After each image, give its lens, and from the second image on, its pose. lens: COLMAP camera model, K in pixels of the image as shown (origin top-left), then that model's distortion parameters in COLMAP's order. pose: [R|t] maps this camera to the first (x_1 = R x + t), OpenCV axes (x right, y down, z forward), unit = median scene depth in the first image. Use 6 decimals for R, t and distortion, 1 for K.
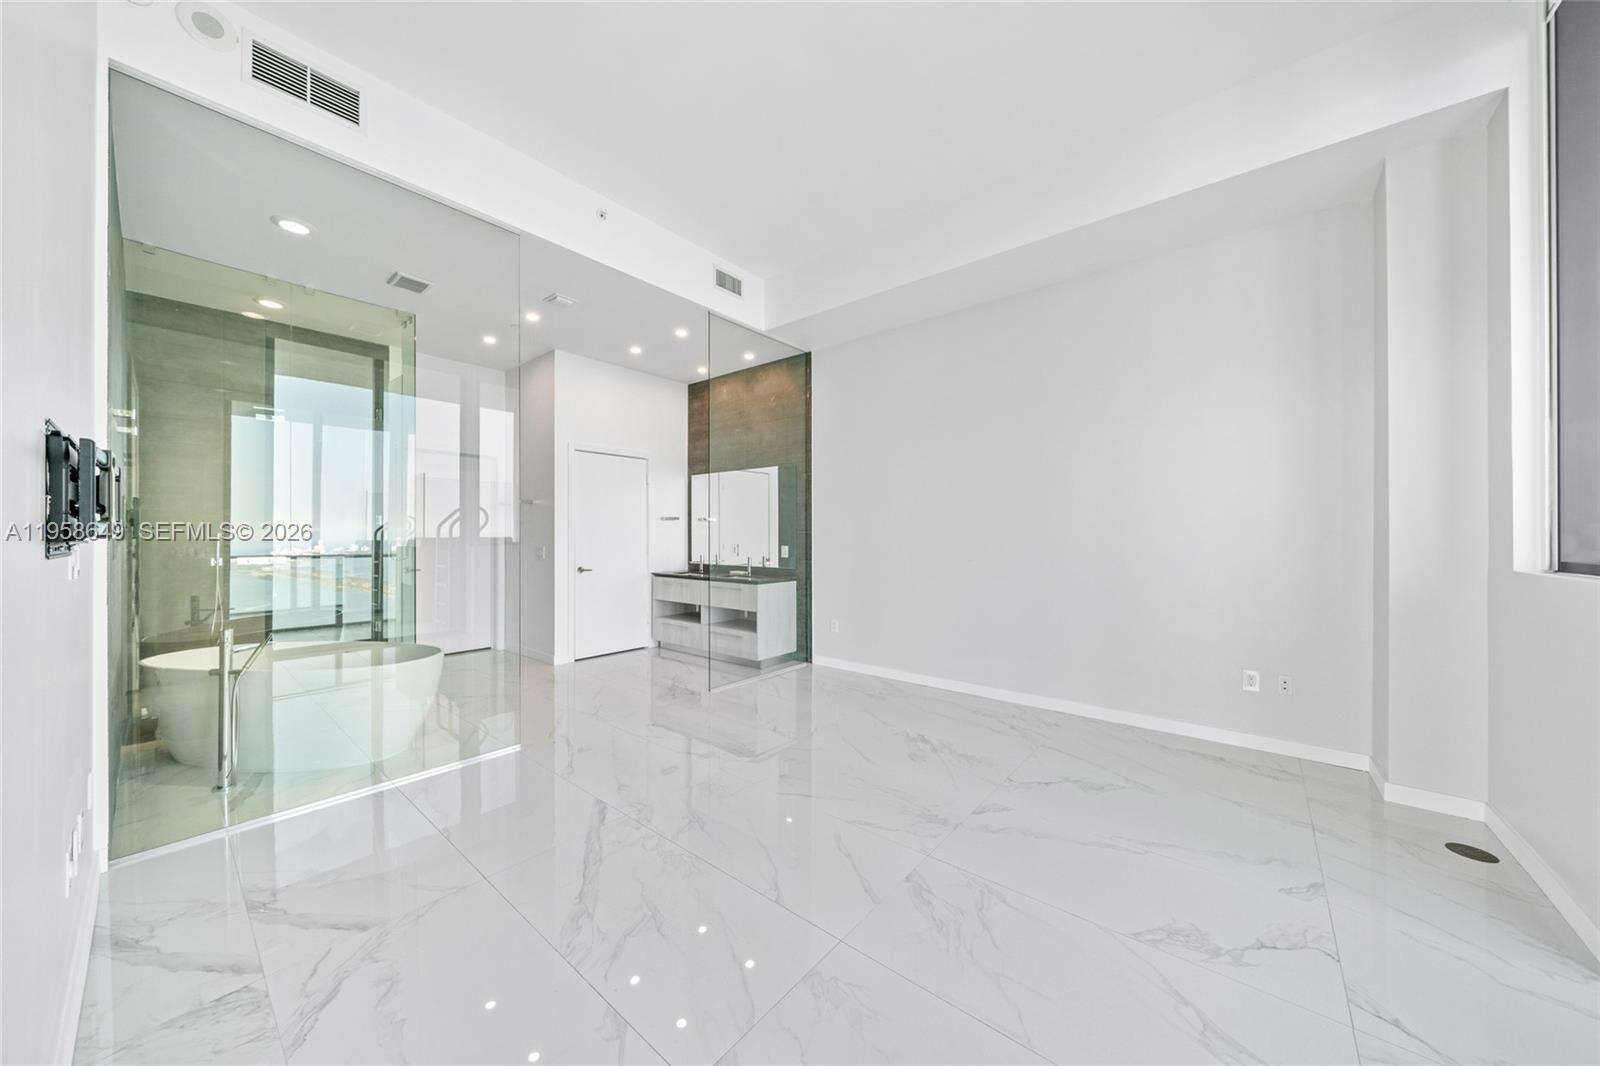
lens RADIAL K [[554.2, 0, 800.0], [0, 554.2, 533.0], [0, 0, 1]] dist [-0.001651, -0.000174]
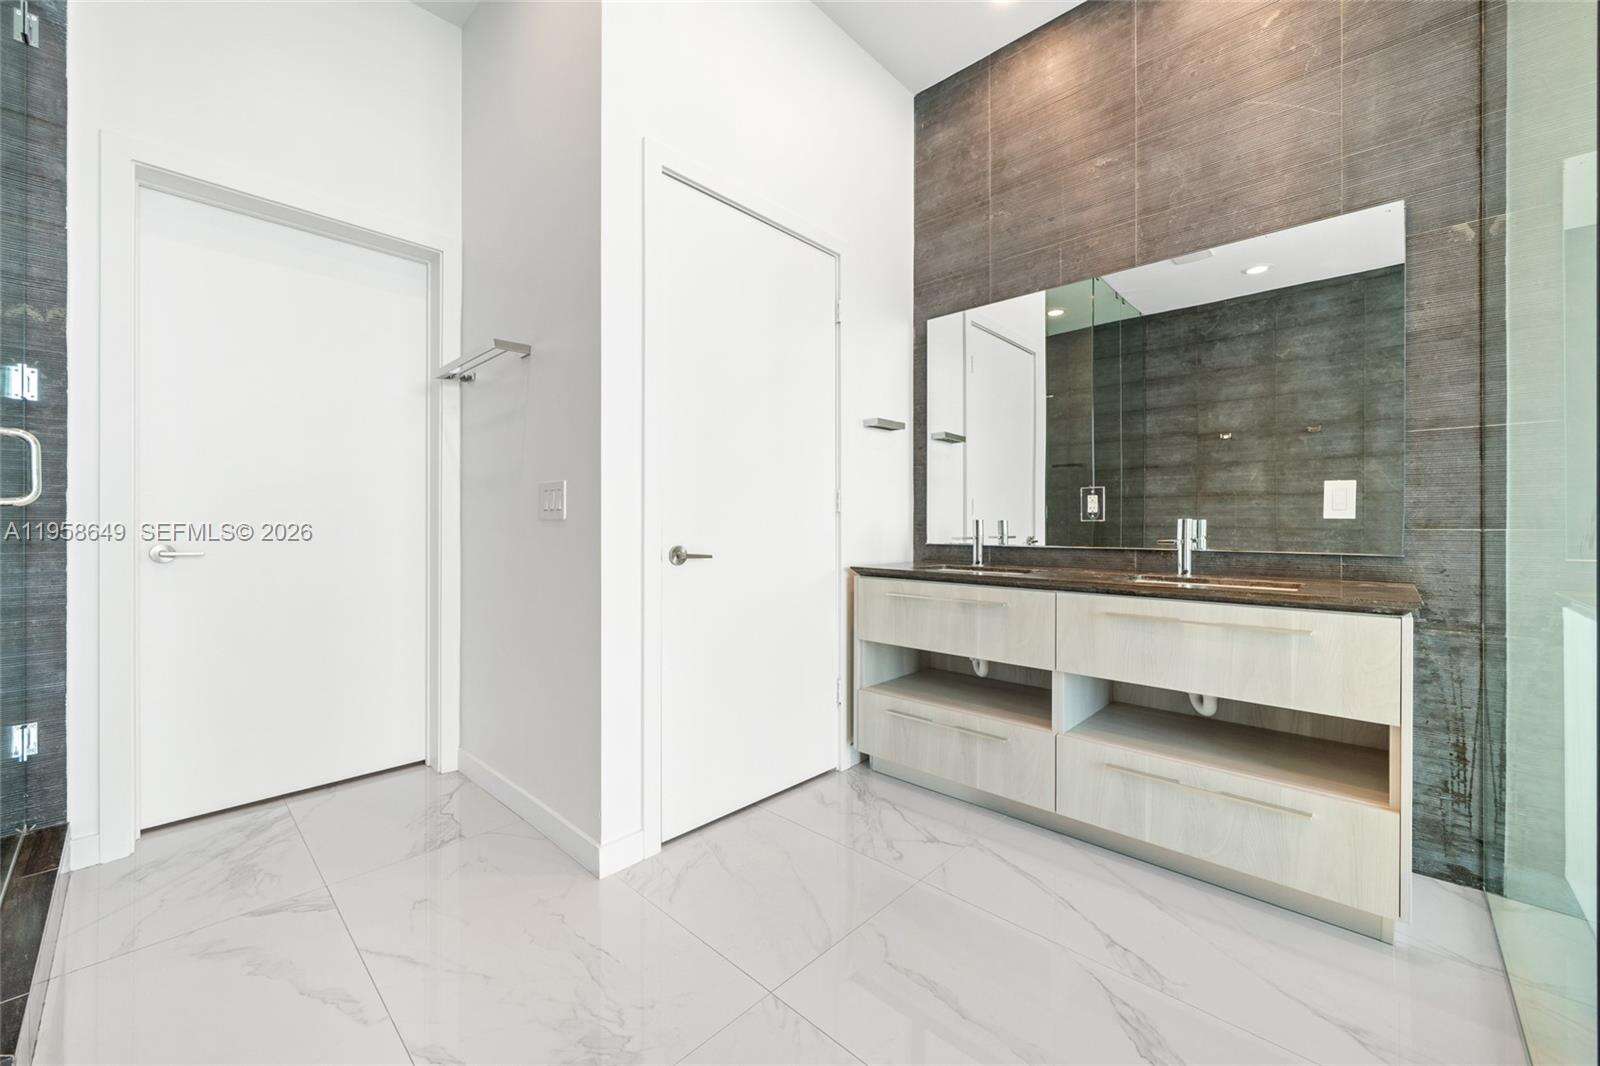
lens RADIAL K [[630.0, 0, 796.0], [0, 630.0, 522.5], [0, 0, 1]] dist [-0.000441, 0.000017]
pose [[0.997898, 0.003851, -0.064695, -0.306316], [-0.003694, 0.999990, 0.002552, 0.046218], [0.064704, -0.002308, 0.997902, 0.646898]]
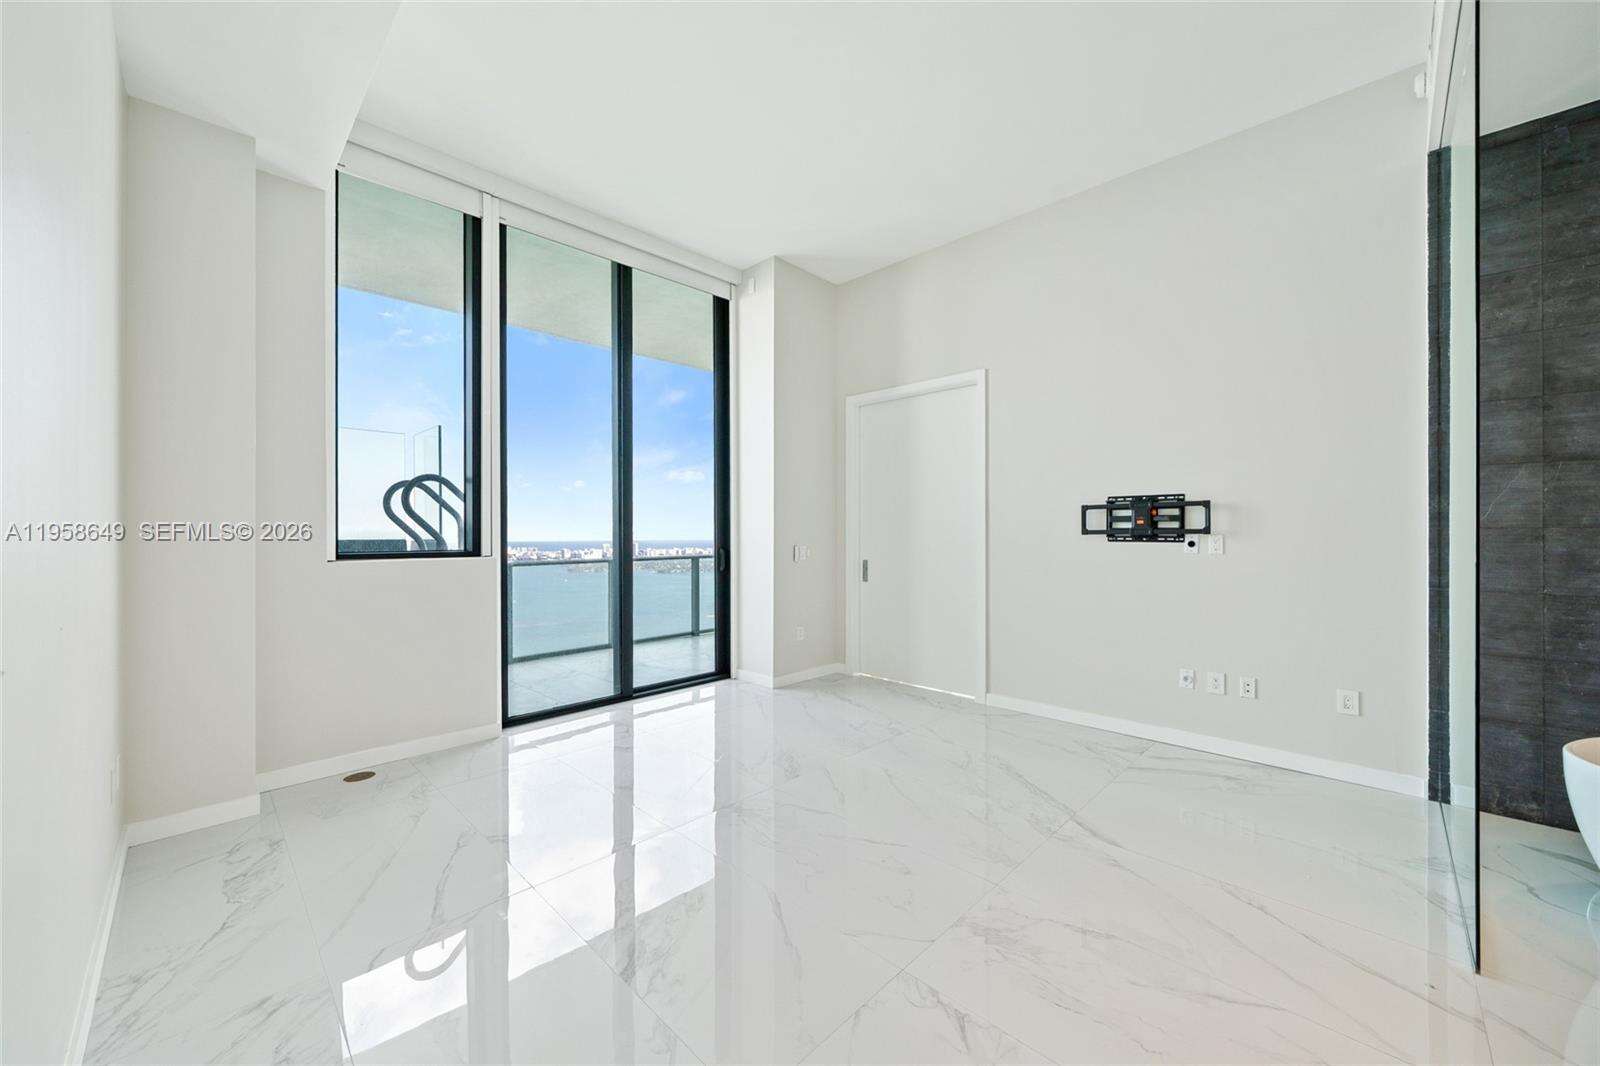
lens RADIAL K [[605.3, 0, 800.0], [0, 605.3, 533.0], [0, 0, 1]] dist [-0.000083, -0.000005]
pose [[-0.996693, 0.001546, 0.081243, 0.021637], [0.001426, 0.999998, -0.001531, 0.001647], [-0.081245, -0.001410, -0.996693, 0.931075]]
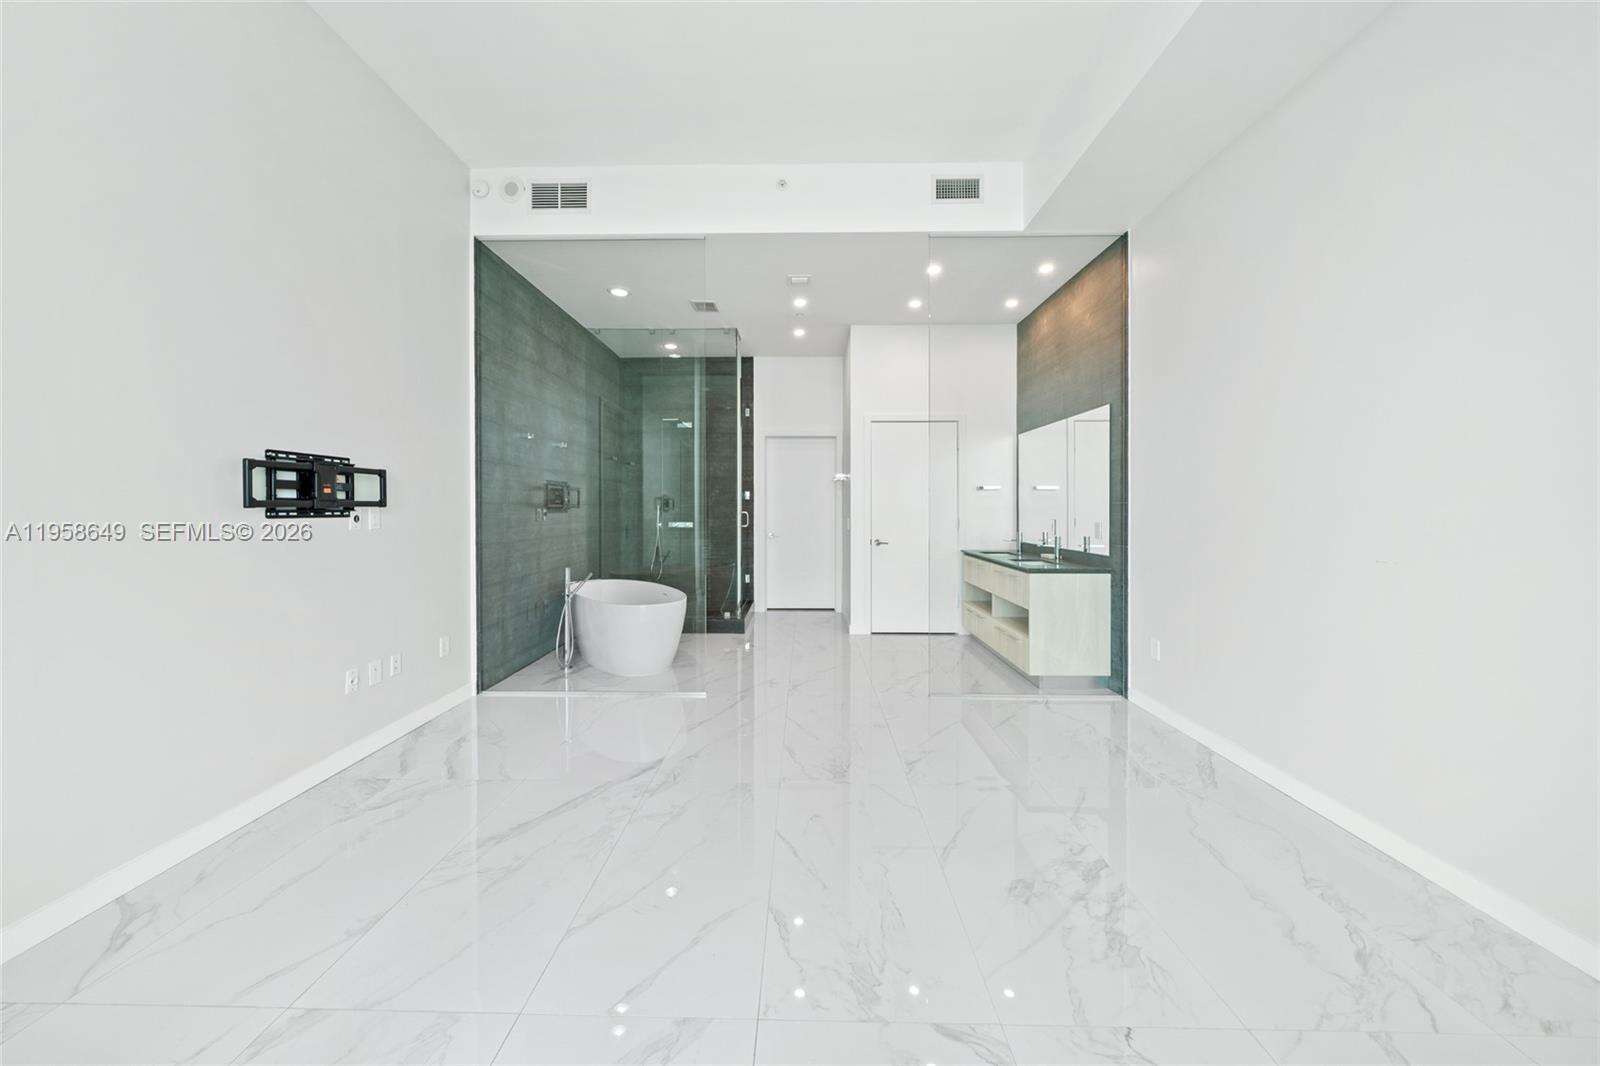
lens RADIAL K [[567.2, 0, 783.6], [0, 567.2, 508.3], [0, 0, 1]] dist [-0.001254, -0.000125]
pose [[0.616258, 0.001036, -0.787543, 0.293953], [0.001445, 0.999996, 0.002446, 0.002835], [0.787543, -0.002645, 0.616254, 0.247925]]
